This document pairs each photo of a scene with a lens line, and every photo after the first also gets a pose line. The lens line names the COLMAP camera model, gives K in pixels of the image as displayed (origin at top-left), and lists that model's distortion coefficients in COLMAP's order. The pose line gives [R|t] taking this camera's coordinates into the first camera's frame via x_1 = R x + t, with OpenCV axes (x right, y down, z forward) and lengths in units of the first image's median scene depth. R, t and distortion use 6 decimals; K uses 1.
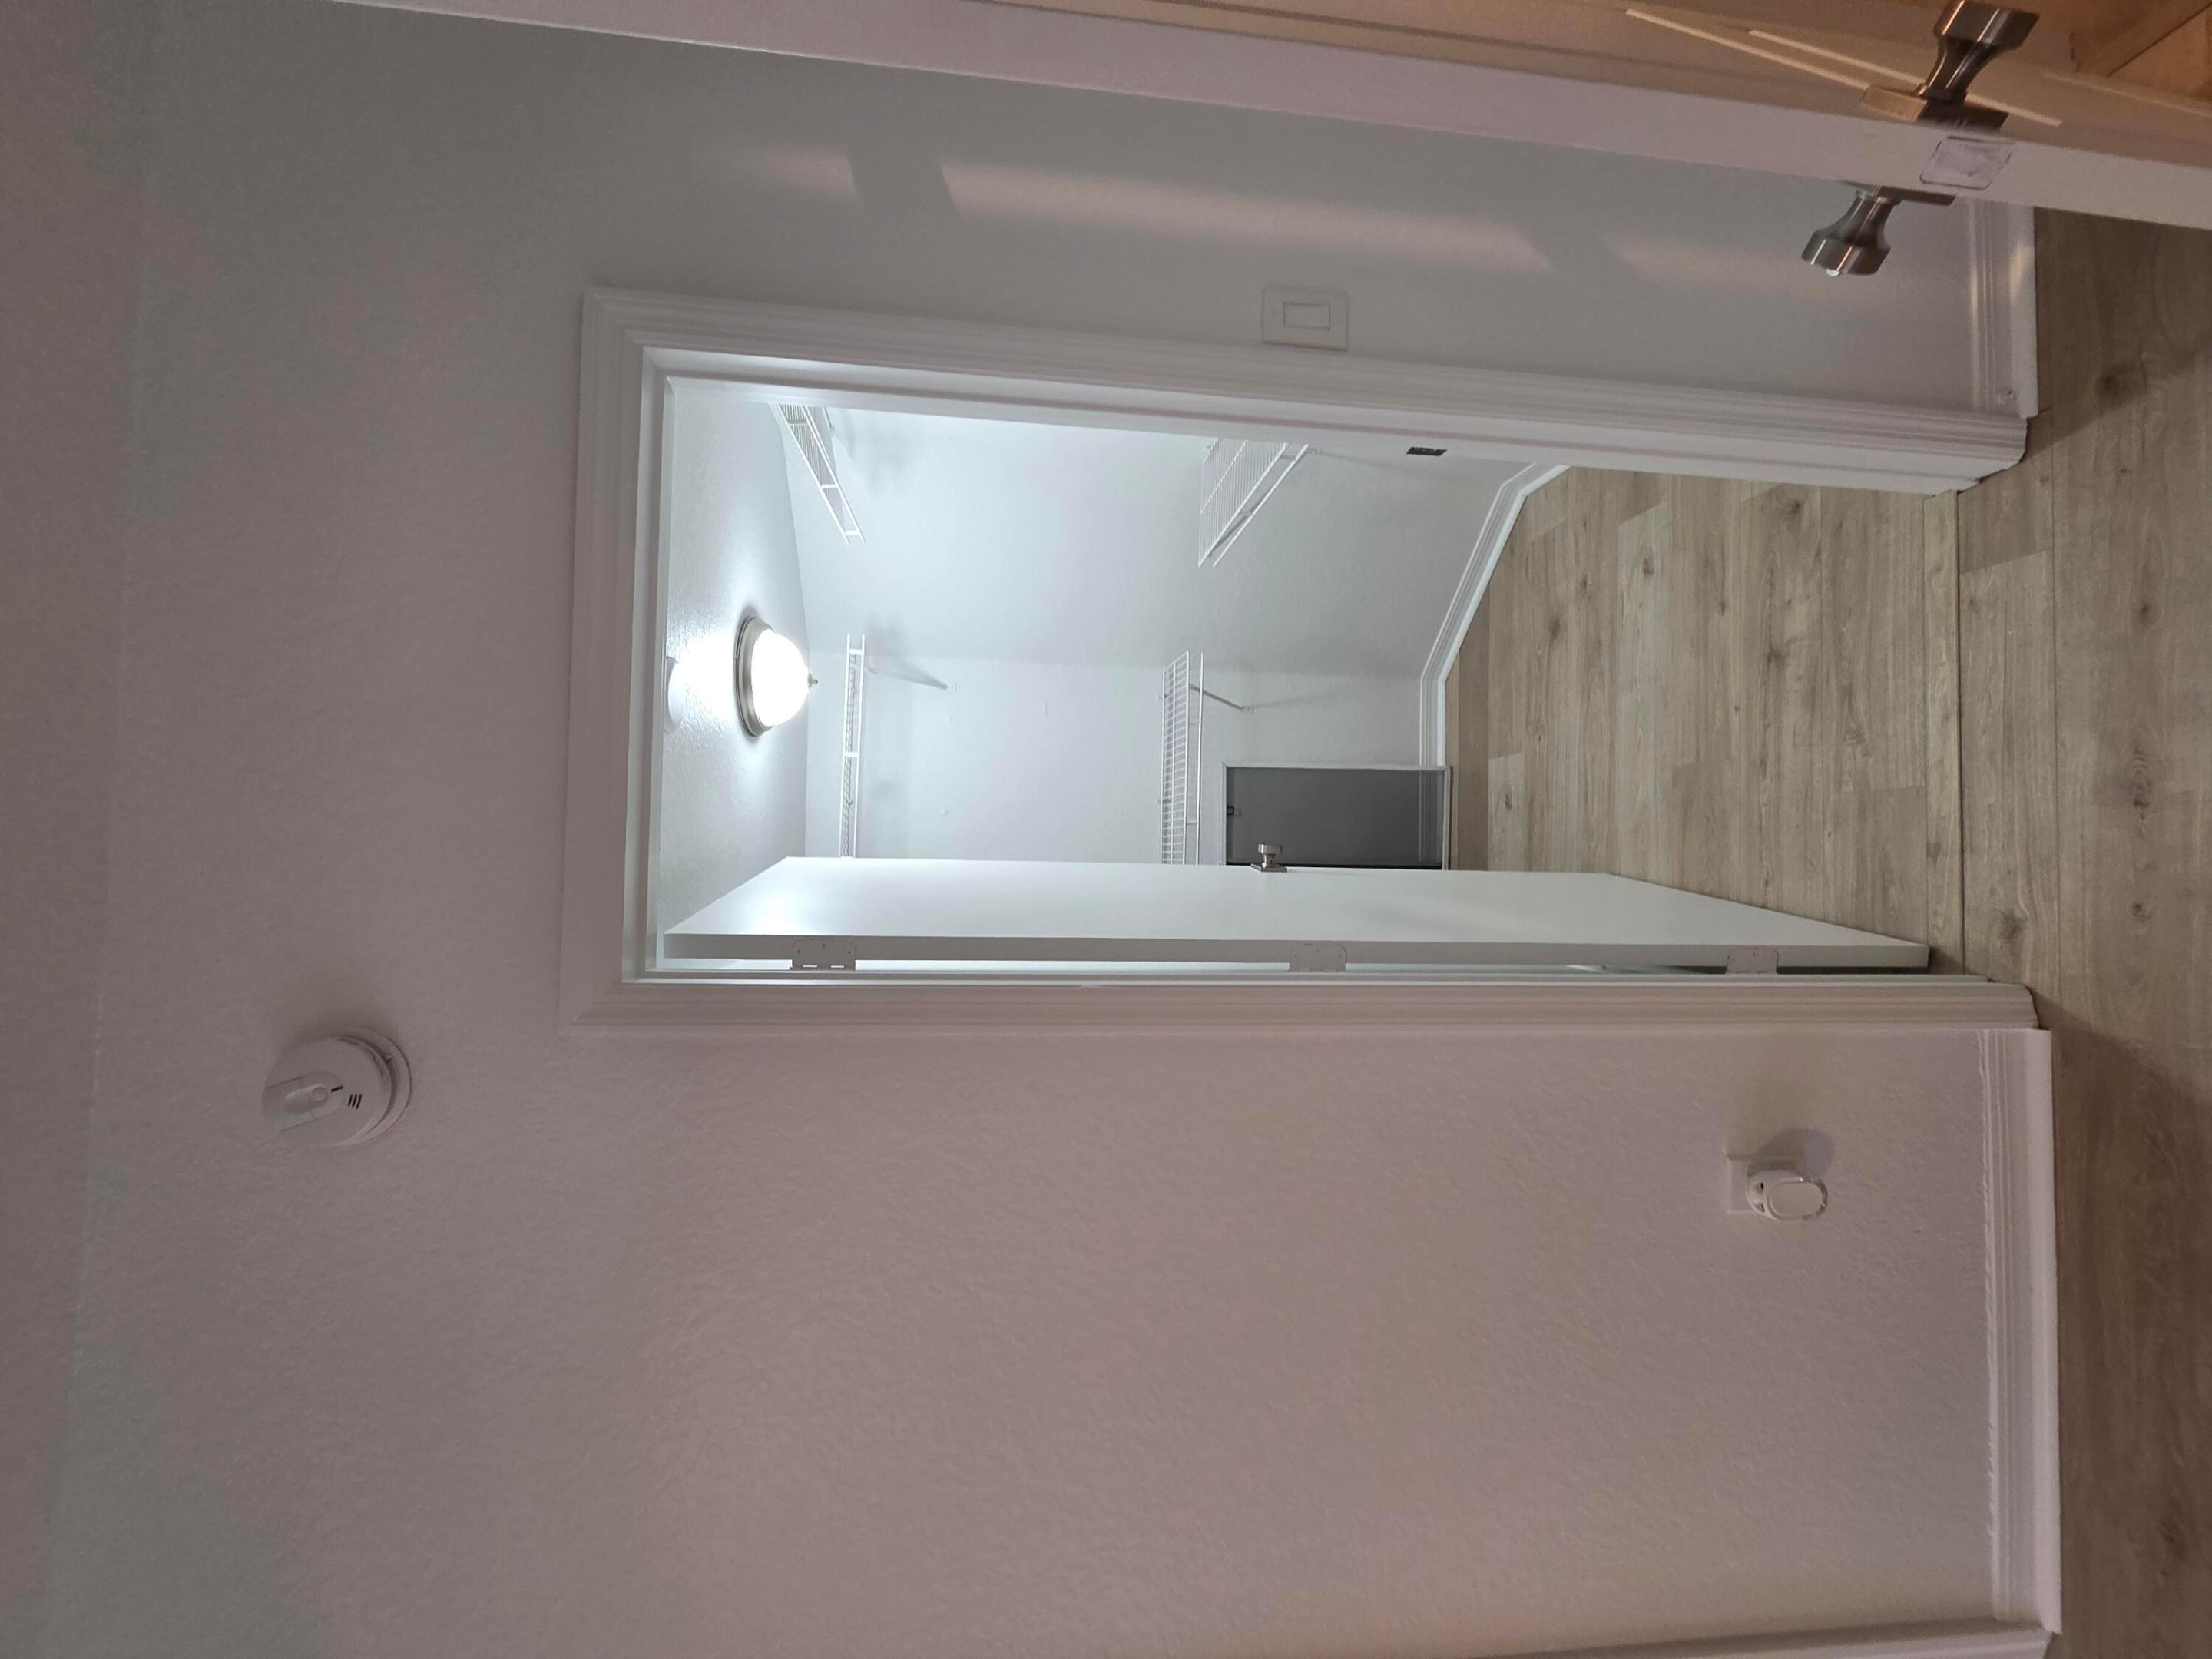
lens RADIAL K [[914.3, 0, 1098.6], [0, 914.3, 831.0], [0, 0, 1]] dist [0.000767, -0.001683]
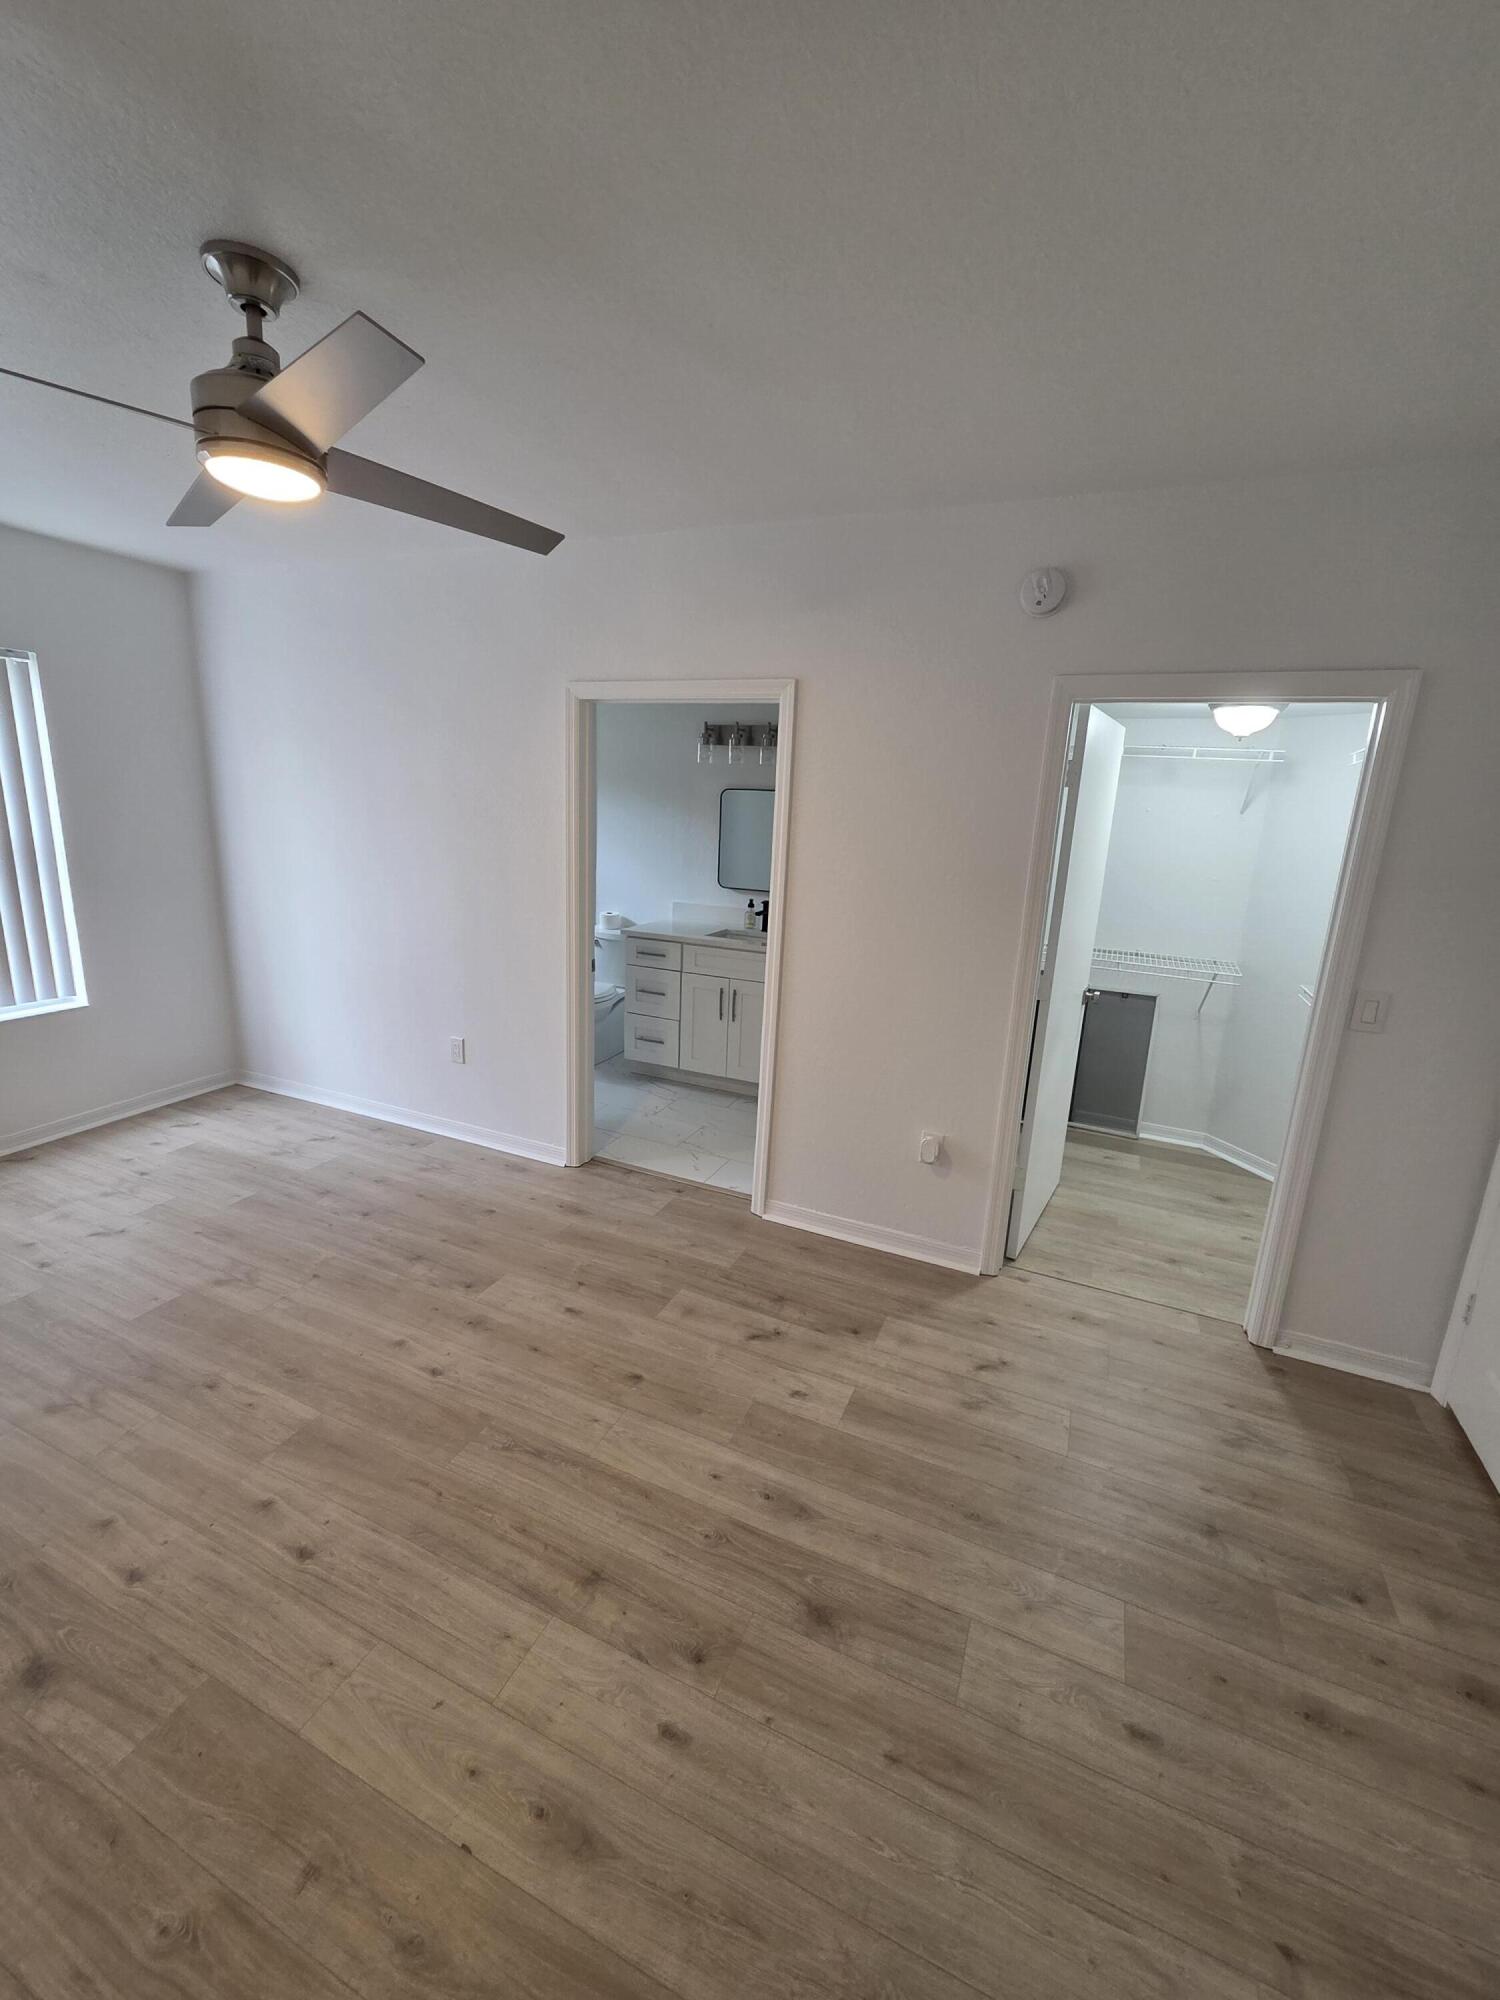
lens RADIAL K [[826.6, 0, 739.5], [0, 826.6, 990.0], [0, 0, 1]] dist [0.000767, -0.001683]
pose [[-0.079544, 0.991280, 0.105051, 0.061623], [-0.900529, -0.116650, 0.418856, -0.031033], [0.427458, -0.061284, 0.901956, -0.876269]]
